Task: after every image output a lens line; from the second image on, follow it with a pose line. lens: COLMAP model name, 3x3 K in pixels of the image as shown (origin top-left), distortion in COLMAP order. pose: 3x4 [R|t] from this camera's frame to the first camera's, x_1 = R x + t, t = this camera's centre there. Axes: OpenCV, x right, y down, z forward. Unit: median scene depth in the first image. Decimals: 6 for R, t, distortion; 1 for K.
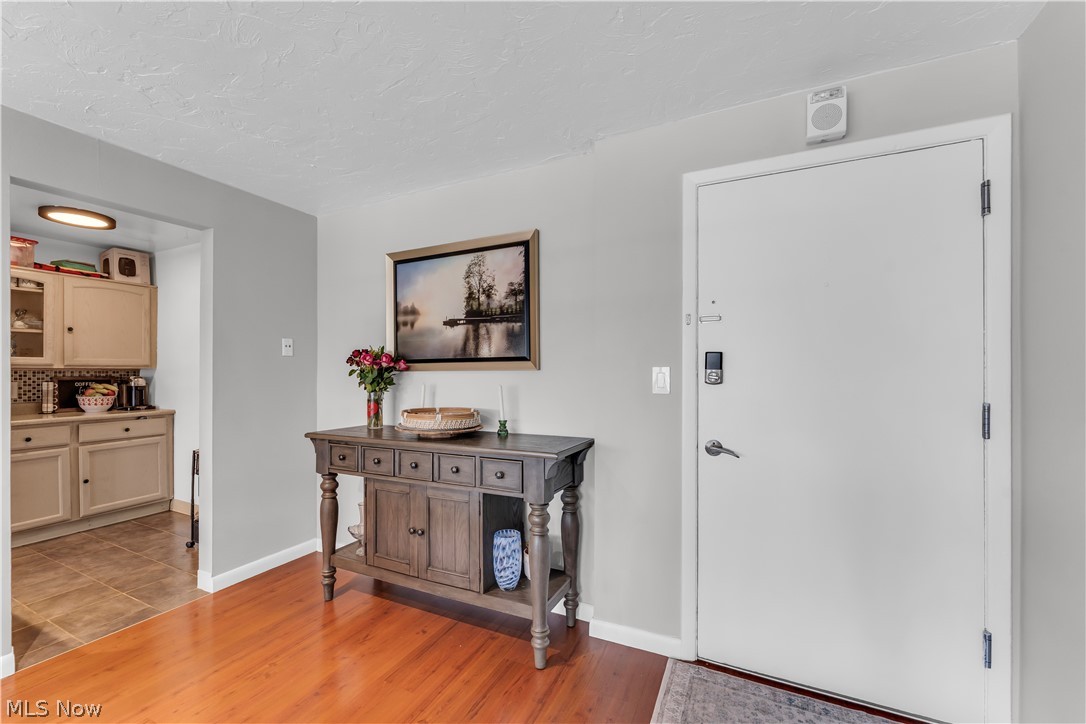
lens RADIAL K [[438.7, 0, 541.6], [0, 438.7, 370.6], [0, 0, 1]] dist [-0.000056, -0.002030]
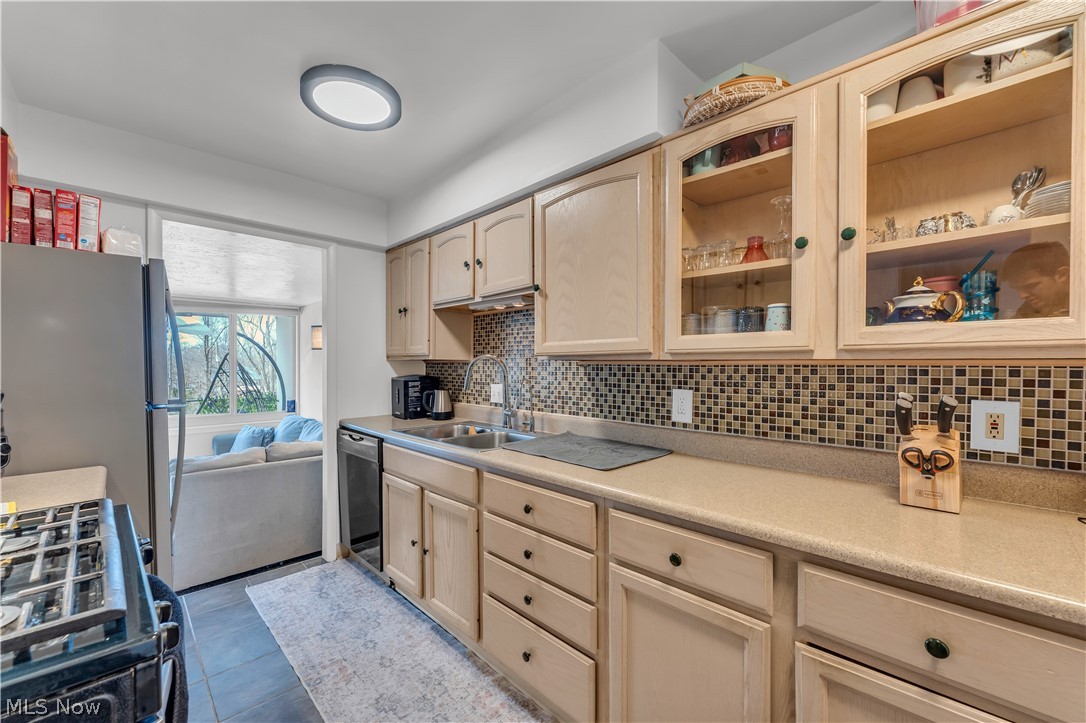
lens RADIAL K [[438.7, 0, 536.5], [0, 438.7, 367.0], [0, 0, 1]] dist [-0.000056, -0.002030]
pose [[-0.353122, 0.008468, -0.935539, -0.745990], [0.002956, 0.999964, 0.007935, -0.003302], [0.935573, 0.000037, -0.353134, 0.752584]]
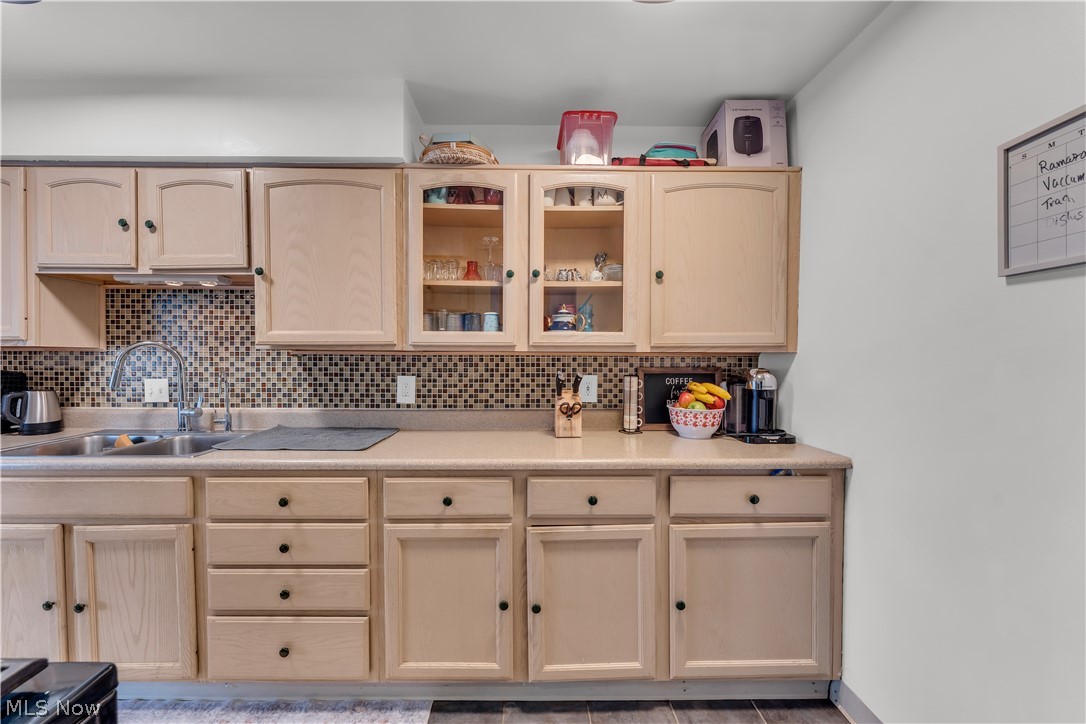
lens RADIAL K [[438.7, 0, 534.4], [0, 438.7, 363.5], [0, 0, 1]] dist [-0.000056, -0.002030]
pose [[0.442980, 0.019644, -0.896316, -0.668013], [-0.001909, 0.999778, 0.020968, -0.002622], [0.896530, -0.007578, 0.442919, 0.628819]]
